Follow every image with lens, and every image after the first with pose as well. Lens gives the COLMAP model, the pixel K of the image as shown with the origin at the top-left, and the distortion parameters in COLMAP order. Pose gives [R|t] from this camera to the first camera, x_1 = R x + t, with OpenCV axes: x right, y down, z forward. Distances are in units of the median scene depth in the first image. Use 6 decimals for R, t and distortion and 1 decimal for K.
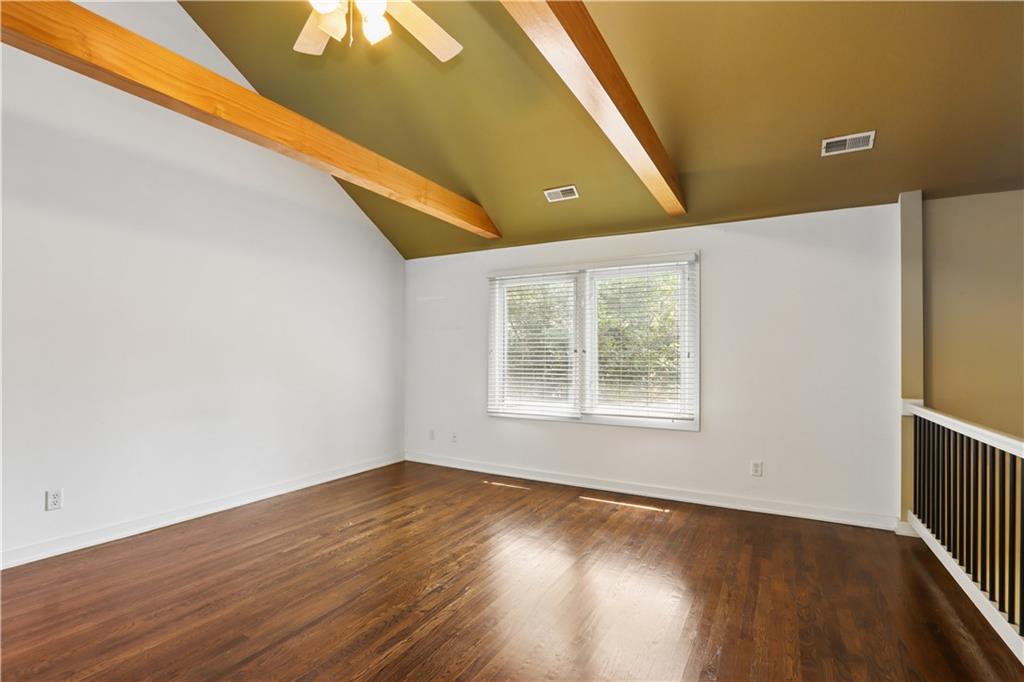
lens RADIAL K [[474.9, 0, 511.6], [0, 474.9, 364.0], [0, 0, 1]] dist [0.000083, 0.012912]
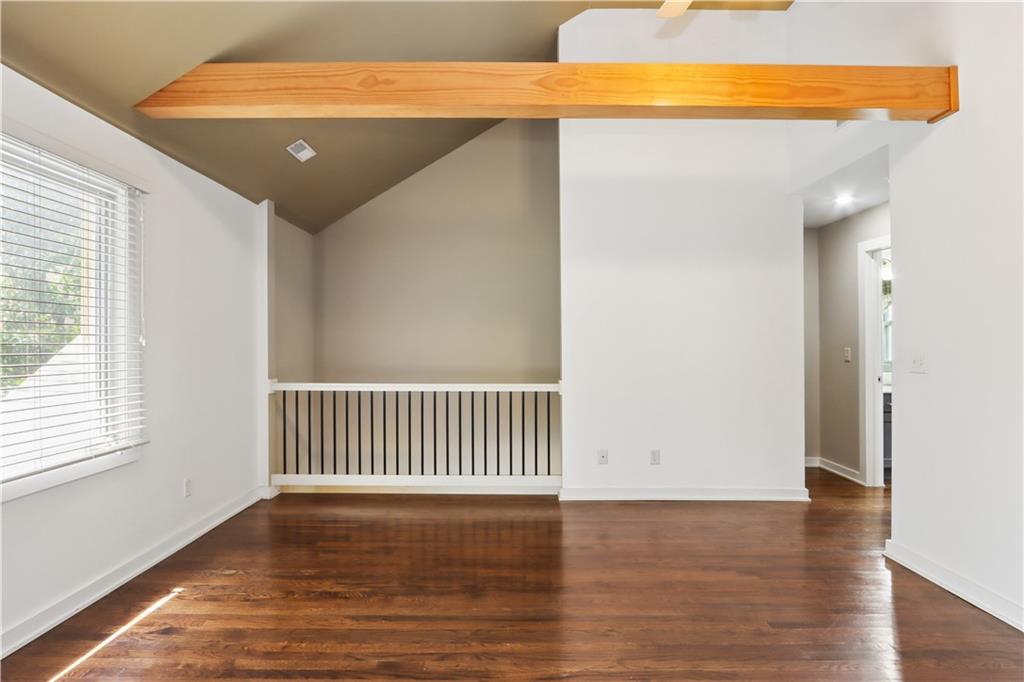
lens RADIAL K [[521.7, 0, 512.0], [0, 521.7, 341.0], [0, 0, 1]] dist [-0.001241, -0.000316]
pose [[-0.490688, 0.003068, 0.871330, -0.545403], [0.004173, 0.999991, -0.001171, -0.014159], [-0.871325, 0.003061, -0.490696, 1.084429]]
